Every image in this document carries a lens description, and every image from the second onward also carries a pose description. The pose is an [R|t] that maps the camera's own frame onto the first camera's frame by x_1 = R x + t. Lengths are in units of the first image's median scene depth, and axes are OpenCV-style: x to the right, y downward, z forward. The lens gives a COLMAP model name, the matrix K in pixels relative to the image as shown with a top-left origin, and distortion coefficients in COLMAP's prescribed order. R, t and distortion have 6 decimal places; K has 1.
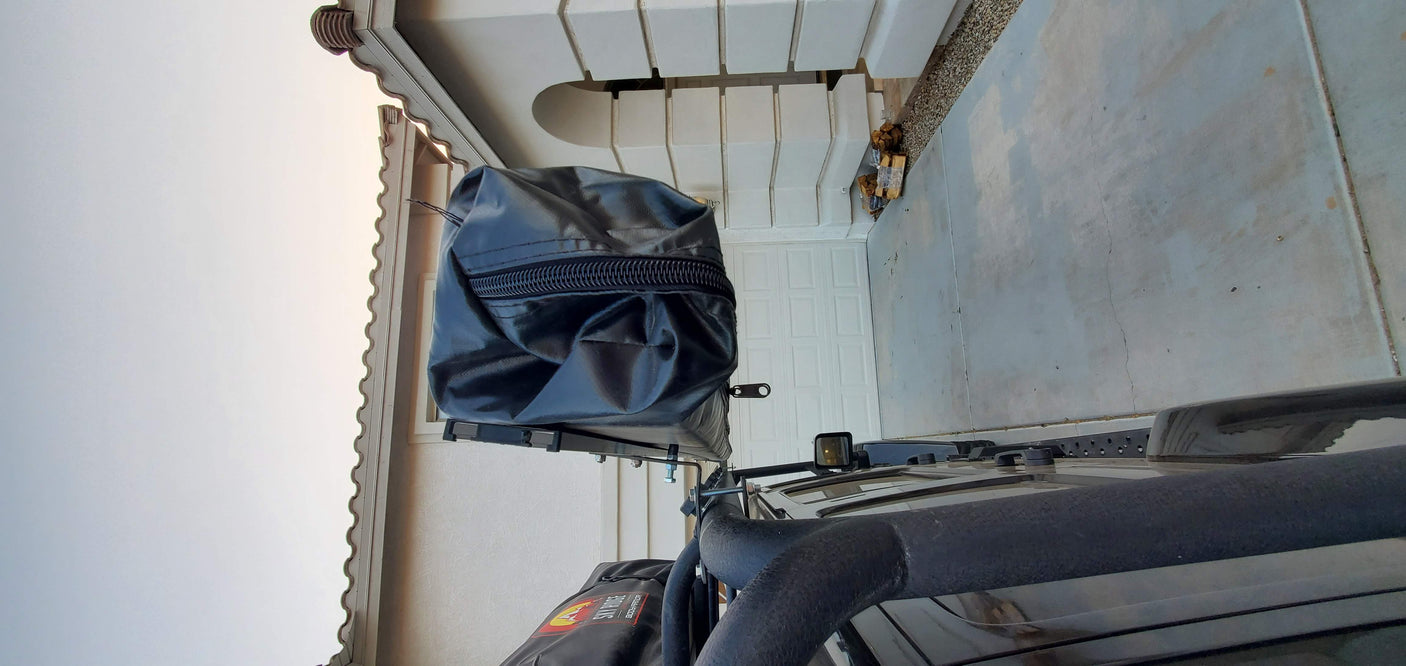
lens RADIAL K [[559.7, 0, 703.0], [0, 559.7, 333.0], [0, 0, 1]] dist [-0.003110, -0.000766]
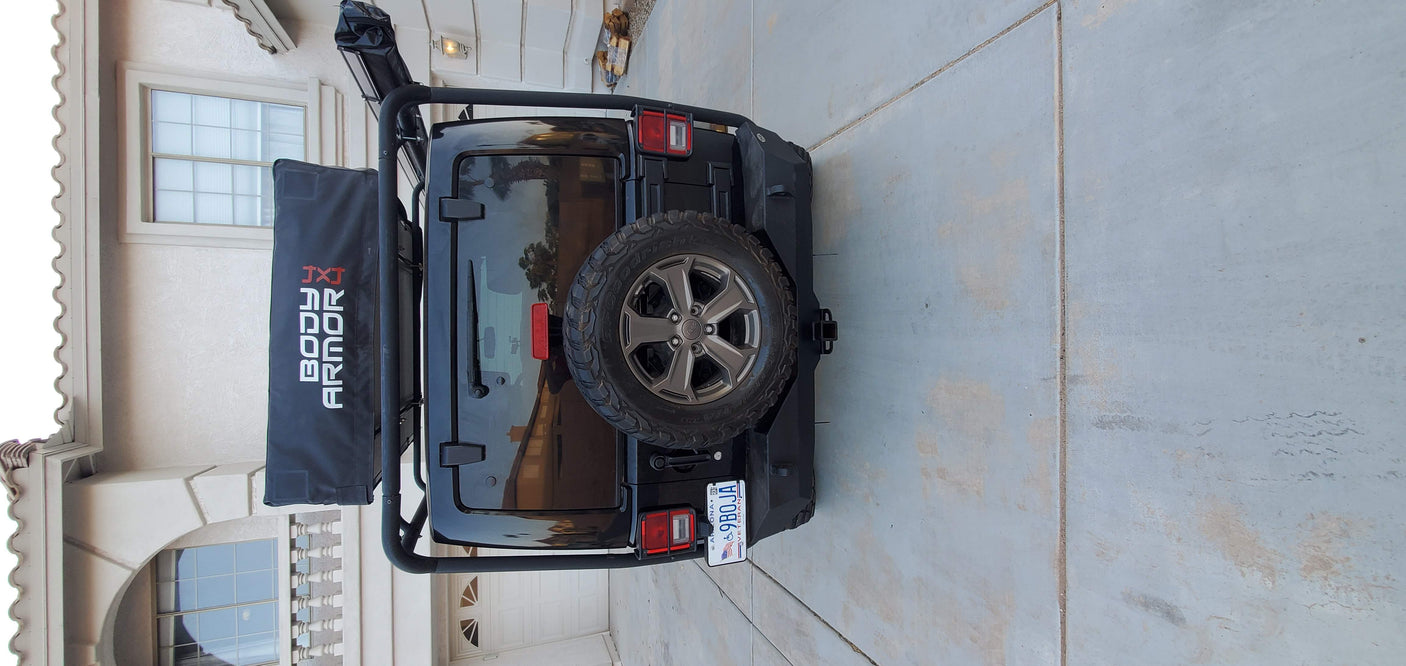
lens RADIAL K [[559.7, 0, 703.0], [0, 559.7, 333.0], [0, 0, 1]] dist [-0.003110, -0.000766]
pose [[0.922731, 0.027539, 0.384459, 0.046976], [-0.102262, 0.979190, 0.175297, 0.089748], [-0.371631, -0.201067, 0.906346, -0.331946]]
